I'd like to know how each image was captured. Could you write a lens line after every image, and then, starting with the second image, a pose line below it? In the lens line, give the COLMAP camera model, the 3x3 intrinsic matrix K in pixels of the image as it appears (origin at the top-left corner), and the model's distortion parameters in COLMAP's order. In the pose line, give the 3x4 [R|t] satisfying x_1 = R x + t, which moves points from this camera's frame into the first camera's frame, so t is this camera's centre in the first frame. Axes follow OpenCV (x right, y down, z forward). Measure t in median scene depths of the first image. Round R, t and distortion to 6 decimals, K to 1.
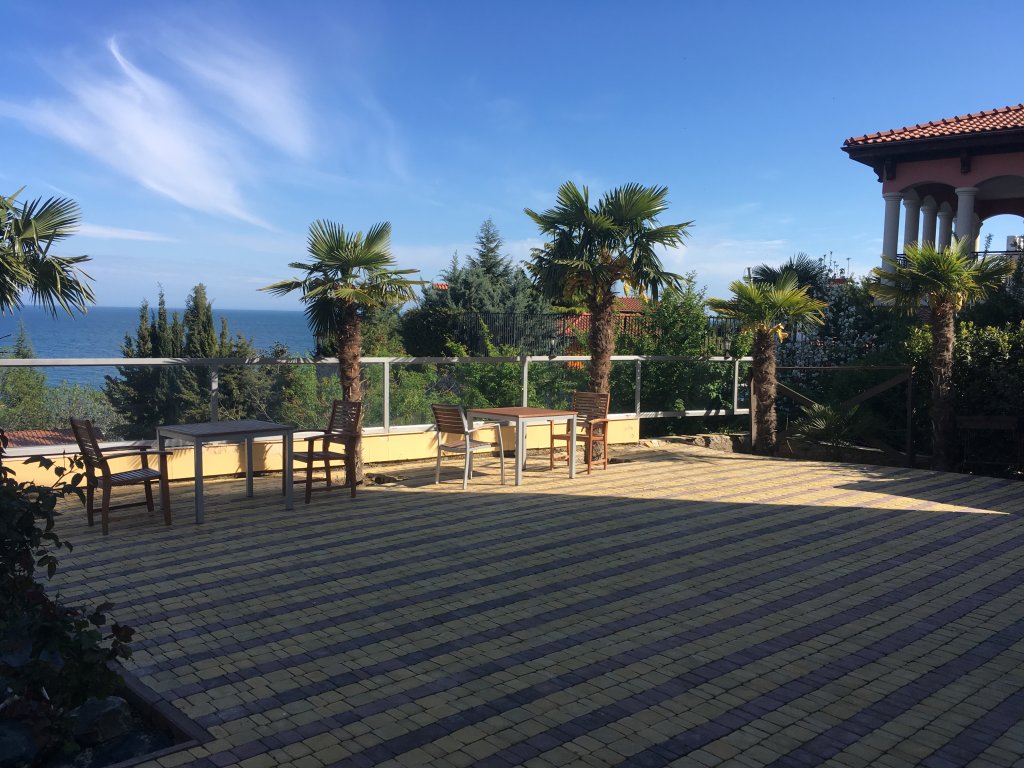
lens RADIAL K [[879.2, 0, 512.0], [0, 879.2, 384.0], [0, 0, 1]] dist [0.095439, -0.135471]
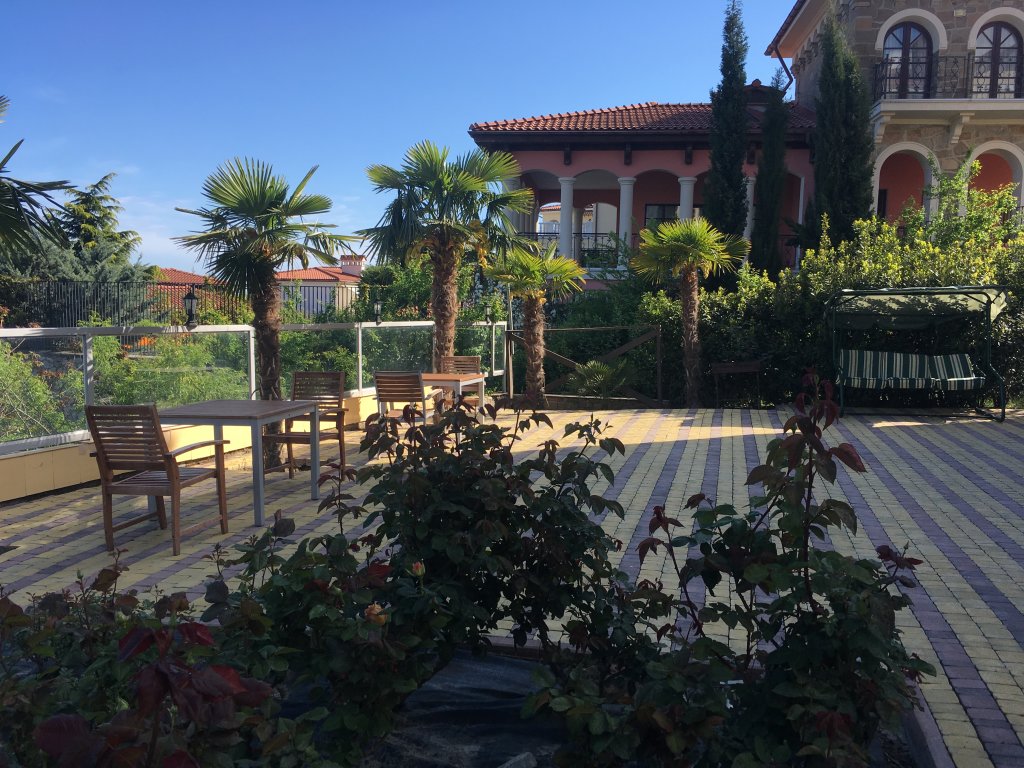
lens RADIAL K [[879.2, 0, 512.0], [0, 879.2, 384.0], [0, 0, 1]] dist [0.095439, -0.135471]
pose [[0.836303, -0.058471, 0.545141, -0.310530], [0.043184, 0.998233, 0.040820, 0.002033], [-0.546564, -0.010596, 0.837350, 0.100133]]
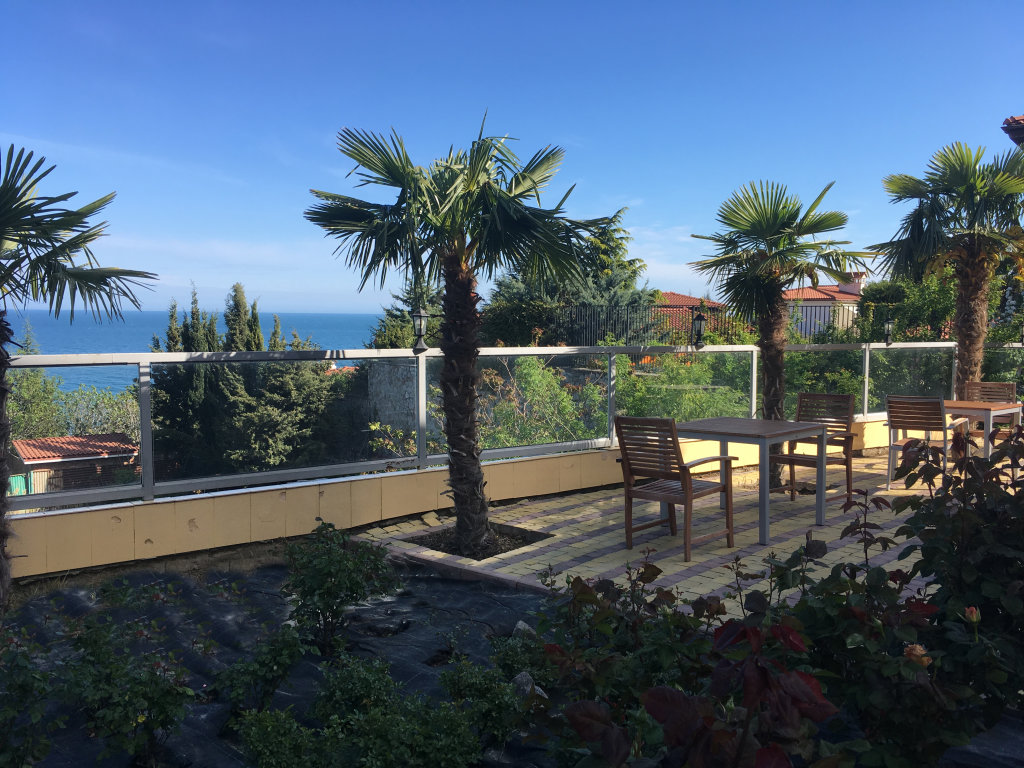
lens RADIAL K [[879.2, 0, 512.0], [0, 879.2, 384.0], [0, 0, 1]] dist [0.095439, -0.135471]
pose [[0.999050, -0.014778, 0.040990, -0.321550], [0.014713, 0.999890, 0.001874, 0.002119], [-0.041013, -0.001269, 0.999158, 0.099694]]
